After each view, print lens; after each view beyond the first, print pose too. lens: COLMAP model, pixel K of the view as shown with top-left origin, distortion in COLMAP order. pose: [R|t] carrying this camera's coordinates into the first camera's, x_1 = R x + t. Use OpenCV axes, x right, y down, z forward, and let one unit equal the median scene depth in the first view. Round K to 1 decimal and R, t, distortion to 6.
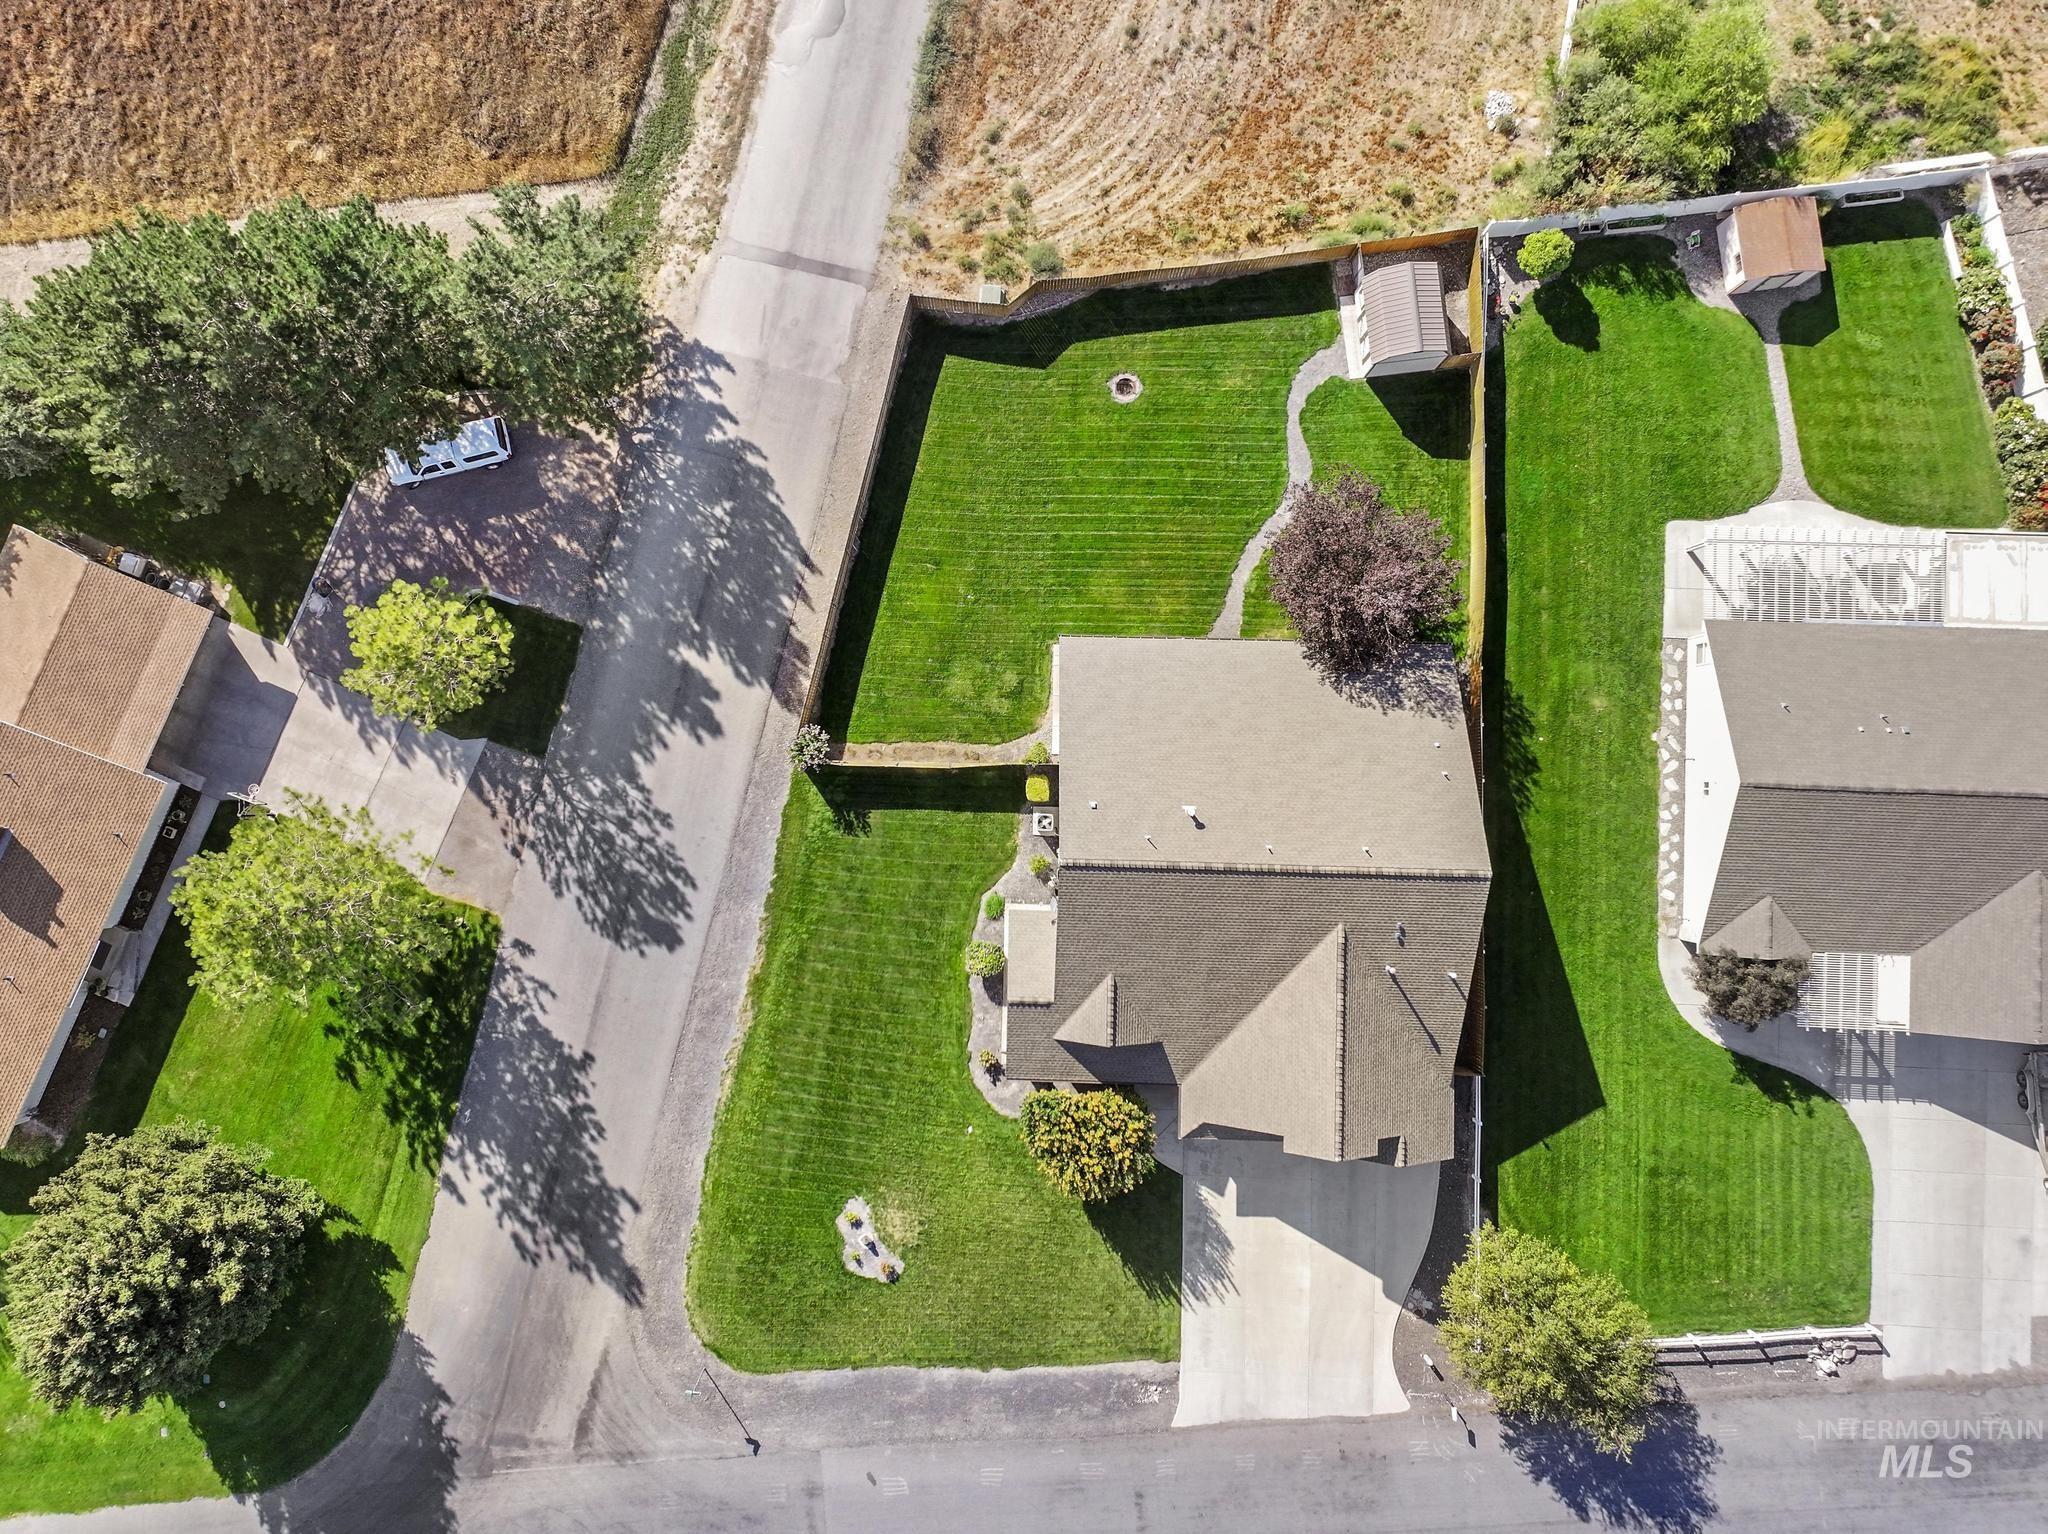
lens RADIAL K [[1540.0, 0, 955.3], [0, 1540.0, 762.8], [0, 0, 1]] dist [-0.029489, 0.049491]
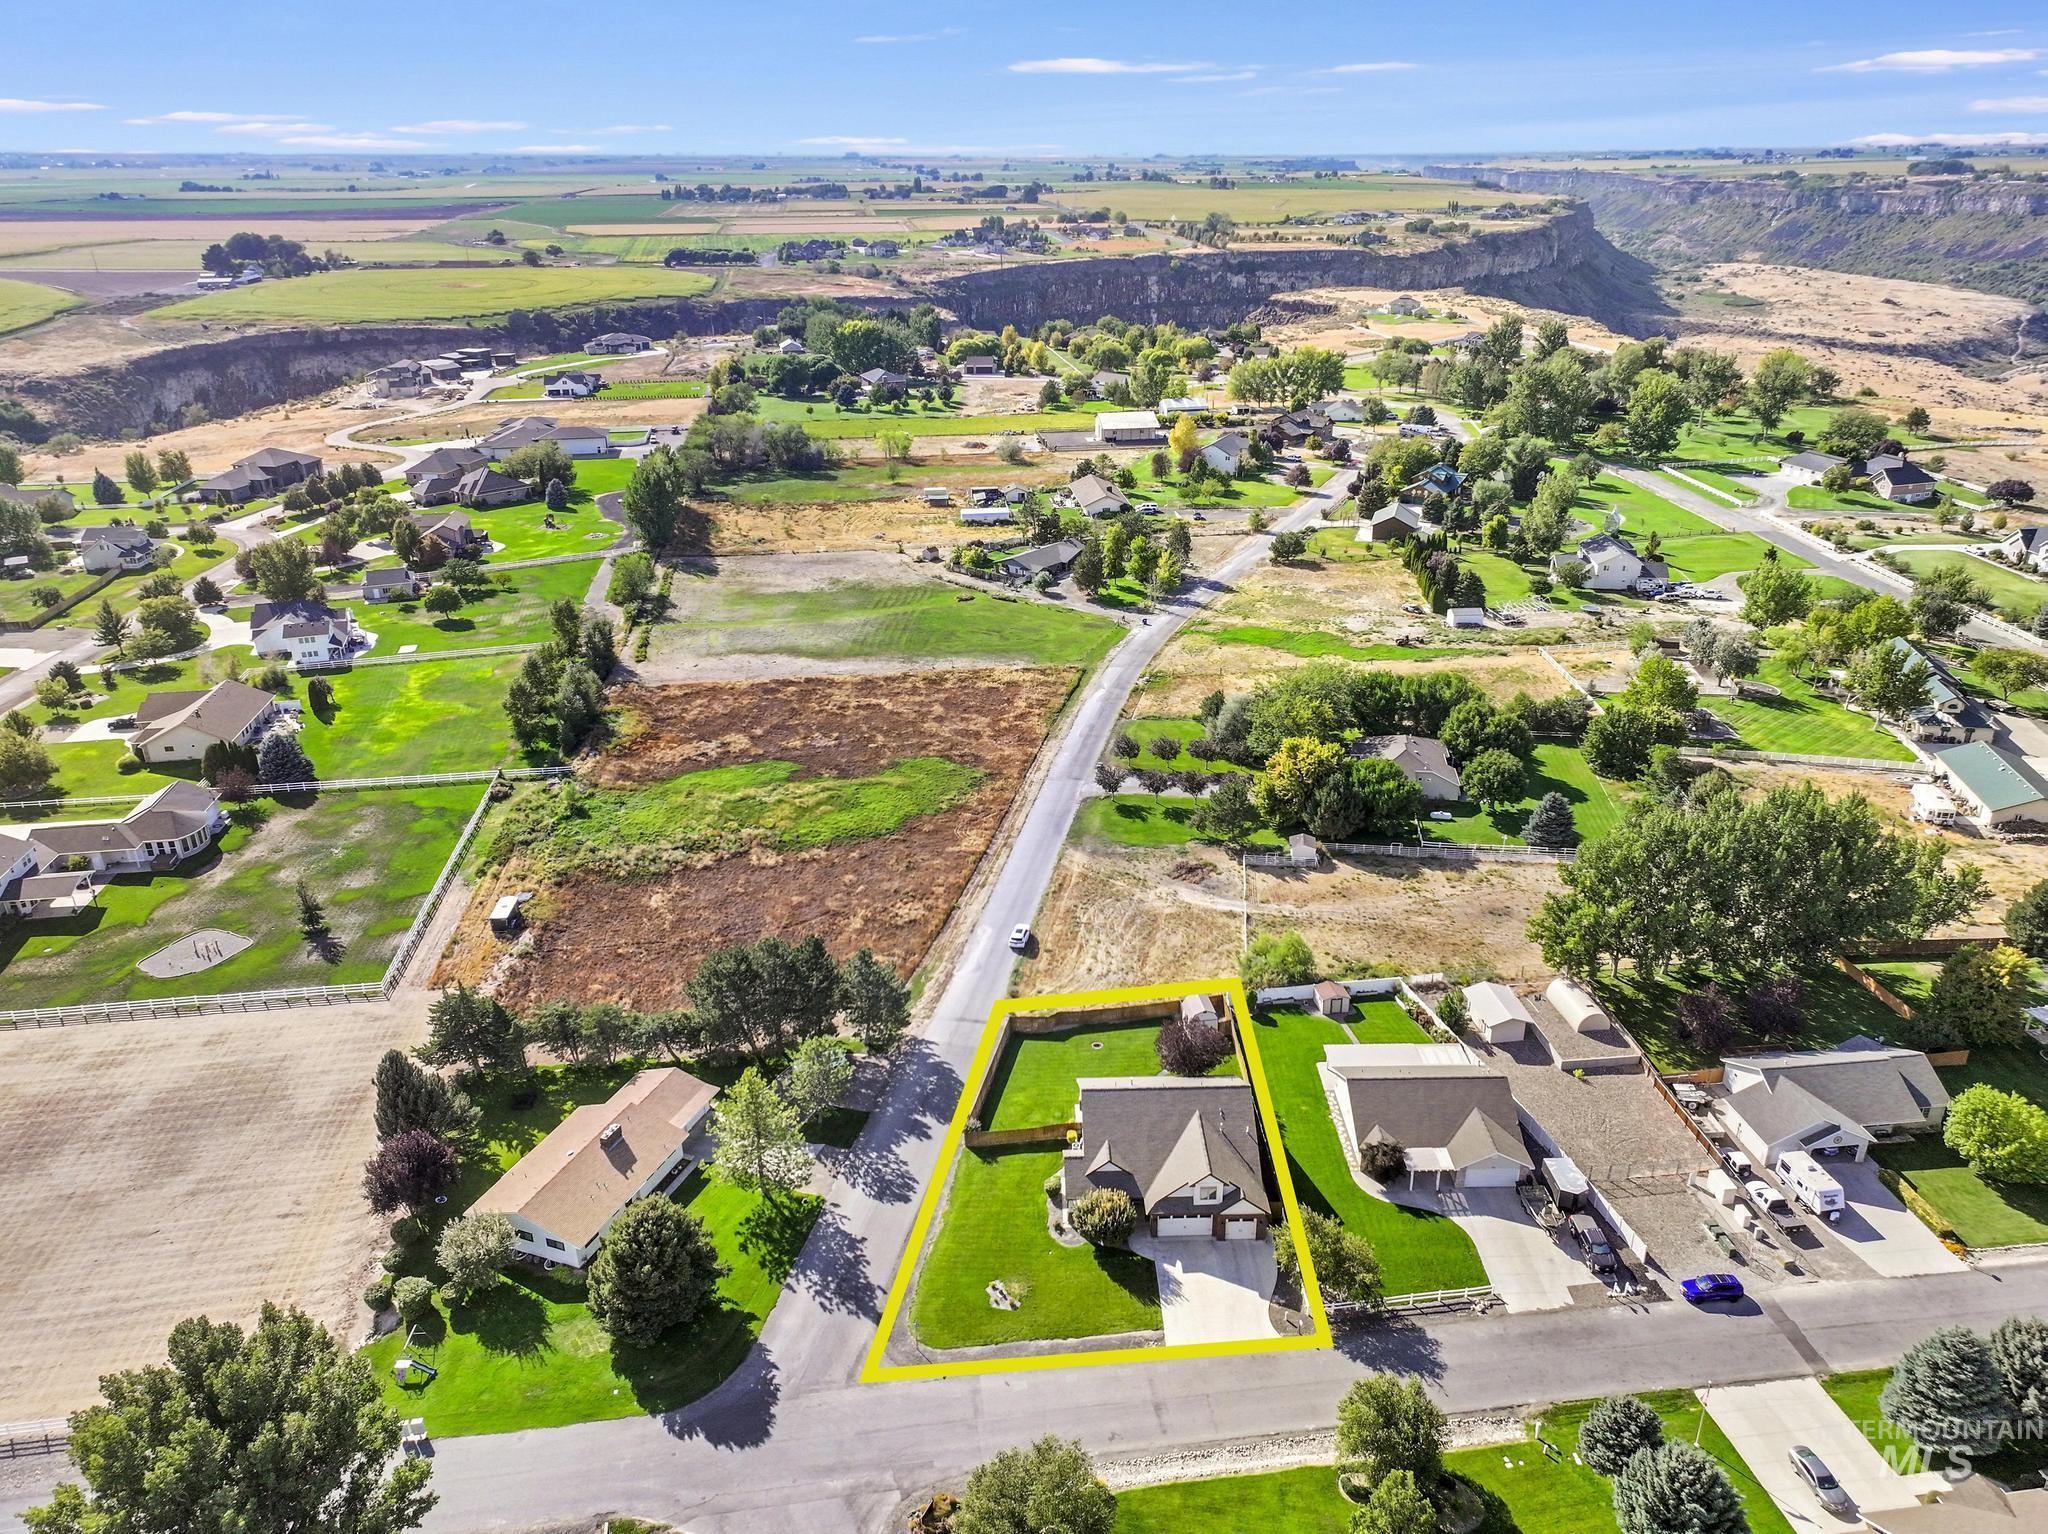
lens RADIAL K [[1472.5, 0, 1039.0], [0, 1472.5, 766.3], [0, 0, 1]] dist [0.004151, 0.021943]
pose [[0.998303, 0.011327, 0.057113, -0.124458], [0.046672, 0.430807, -0.901236, 1.723069], [-0.034813, 0.902373, 0.429548, -0.436460]]
